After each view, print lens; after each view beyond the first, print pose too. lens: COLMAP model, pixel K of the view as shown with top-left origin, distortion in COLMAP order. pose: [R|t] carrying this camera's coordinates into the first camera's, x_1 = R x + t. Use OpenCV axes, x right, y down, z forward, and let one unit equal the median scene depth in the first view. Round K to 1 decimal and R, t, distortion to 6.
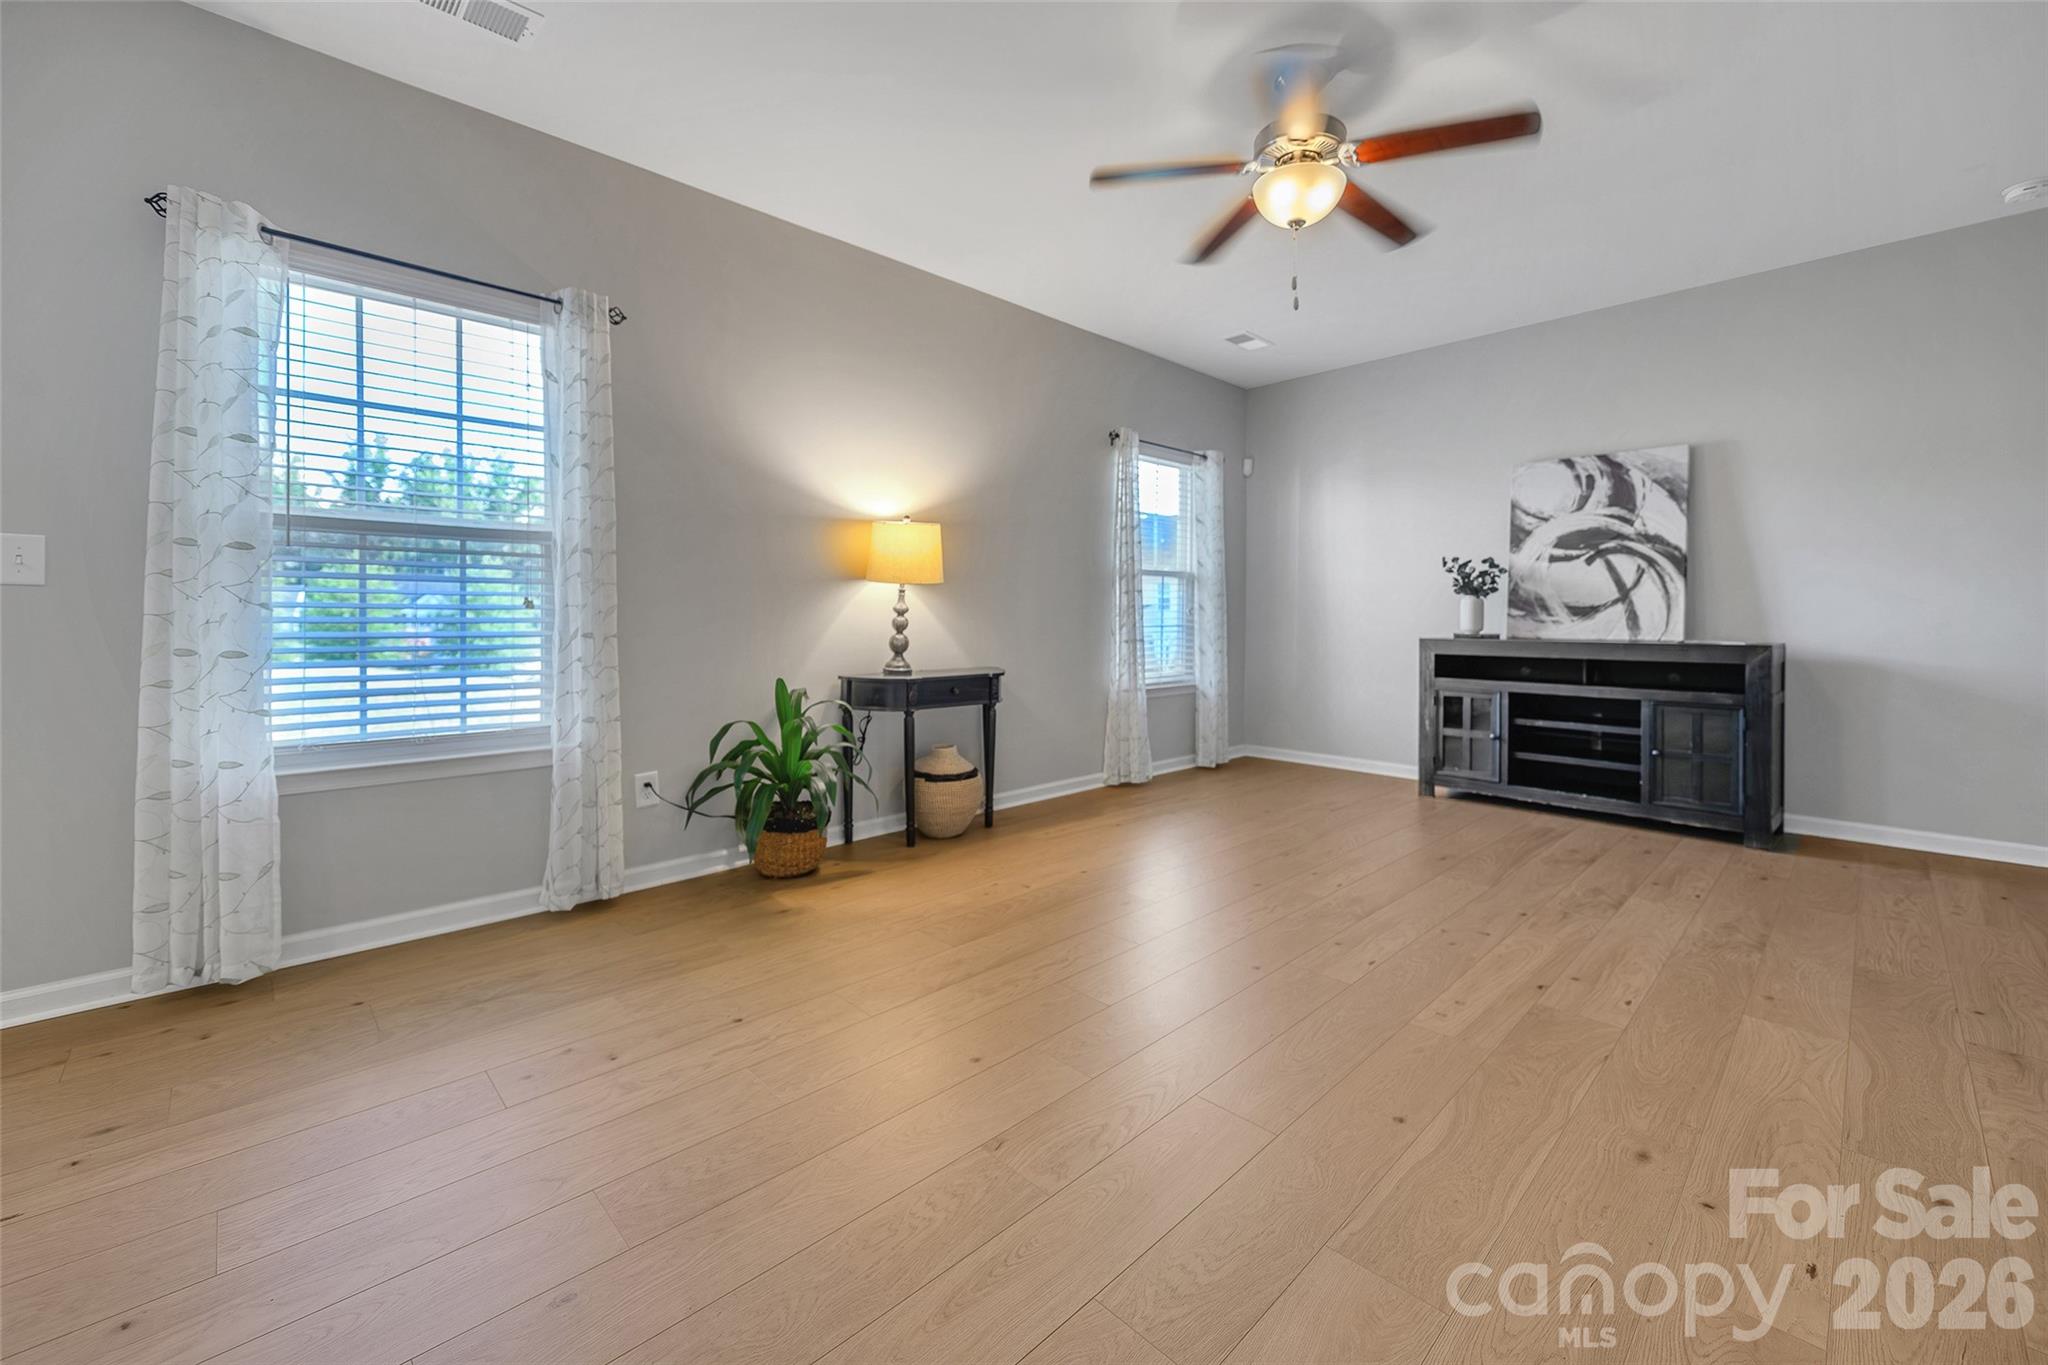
lens RADIAL K [[813.0, 0, 984.9], [0, 813.0, 628.2], [0, 0, 1]] dist [0.001694, -0.001571]
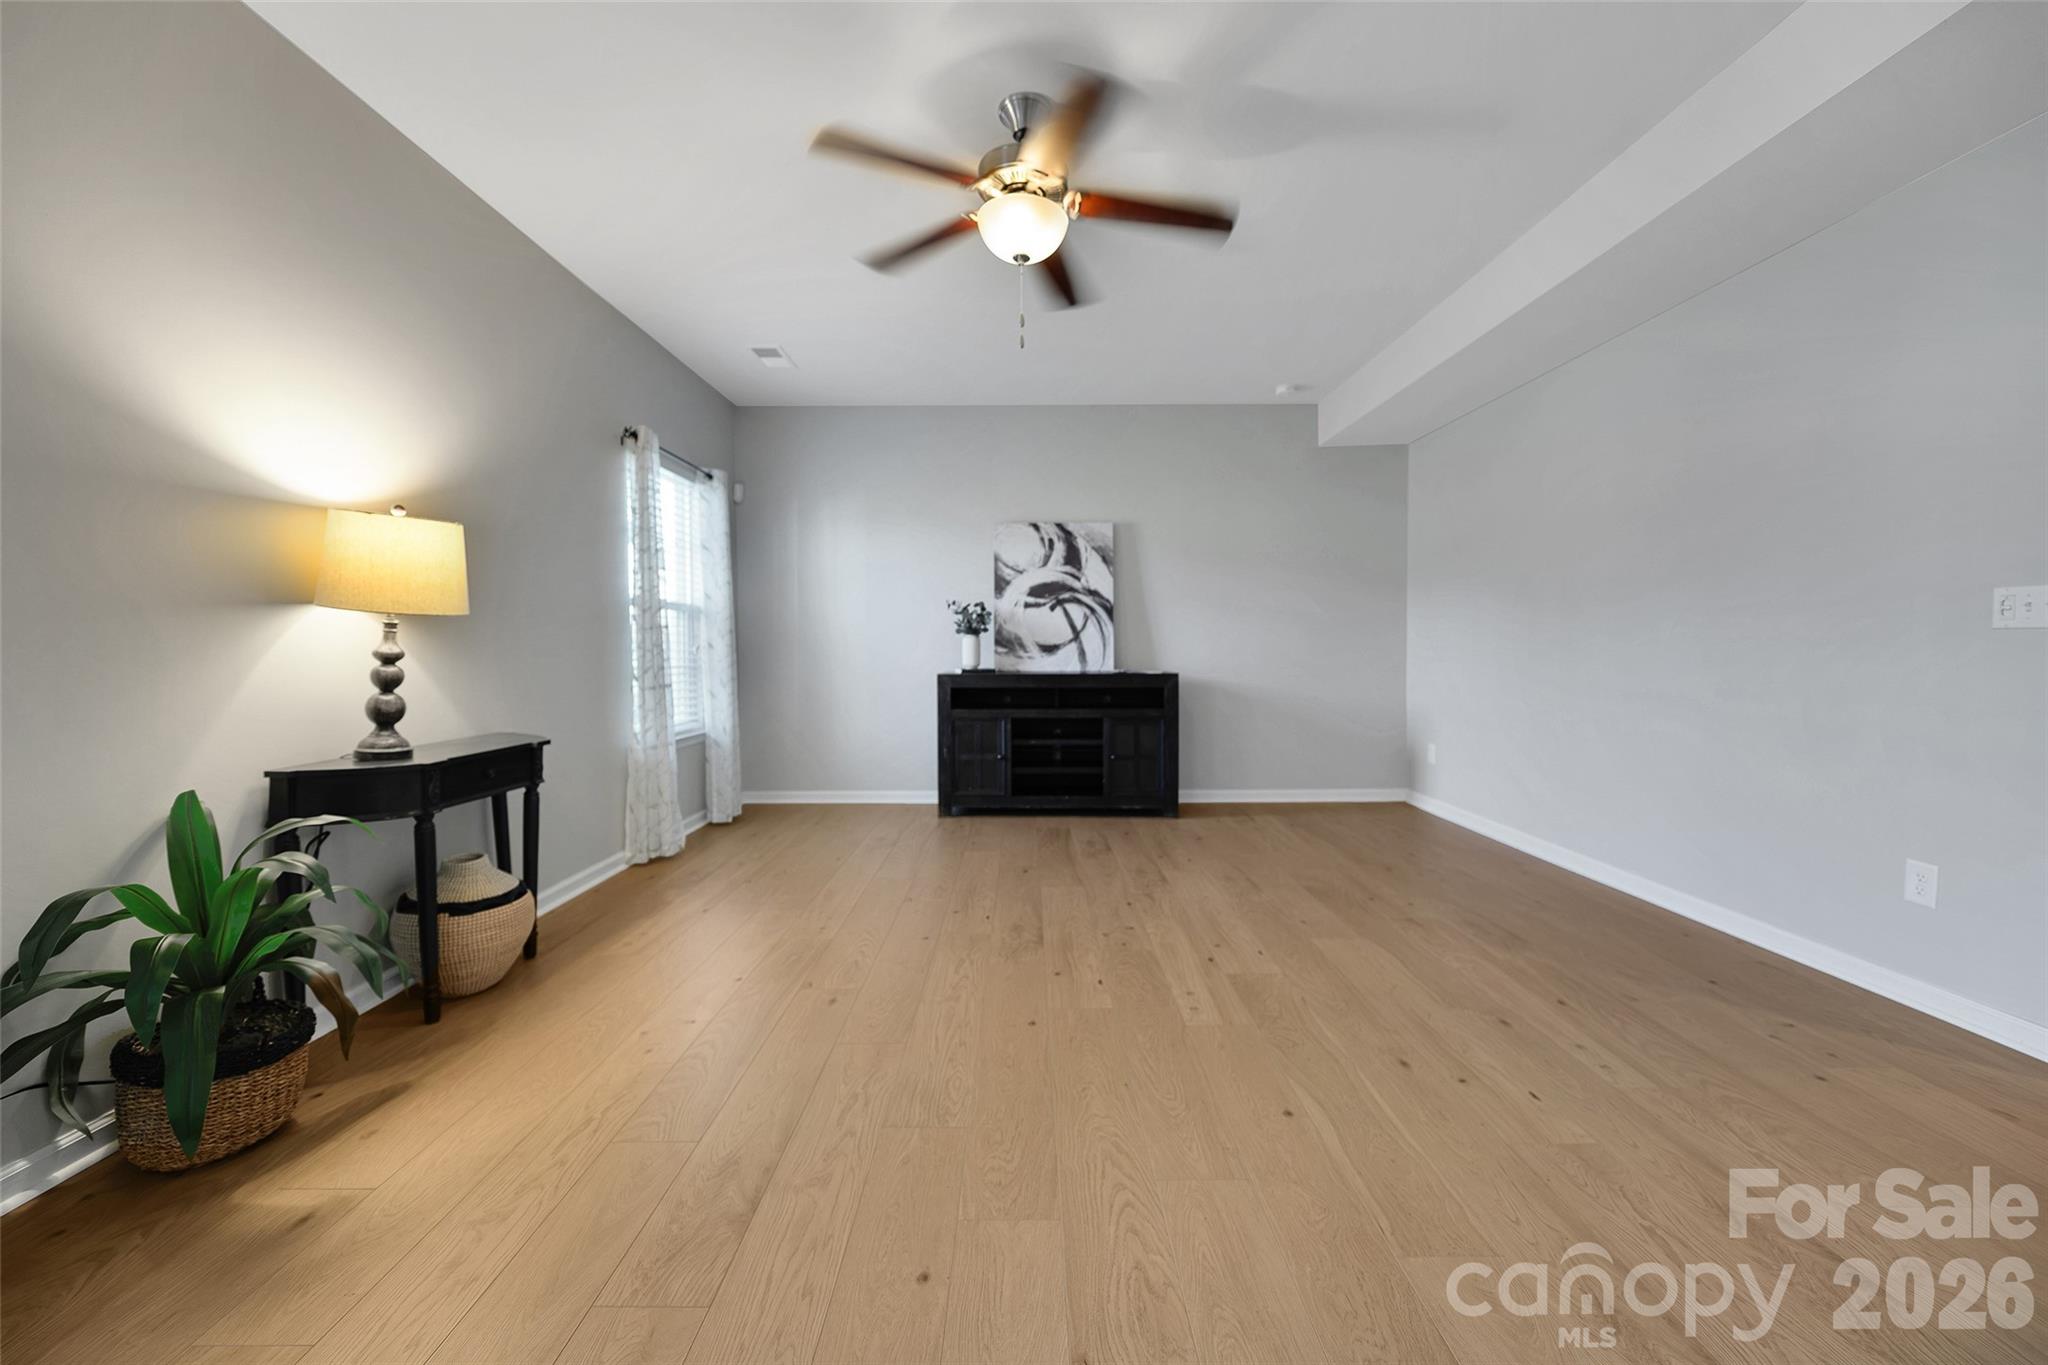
lens RADIAL K [[813.0, 0, 1023.9], [0, 813.0, 678.3], [0, 0, 1]] dist [0.001694, -0.001571]
pose [[0.683700, -0.033119, 0.729012, -0.207036], [0.016963, 0.999421, 0.029495, -0.013769], [-0.729566, -0.007800, 0.683865, 0.194424]]
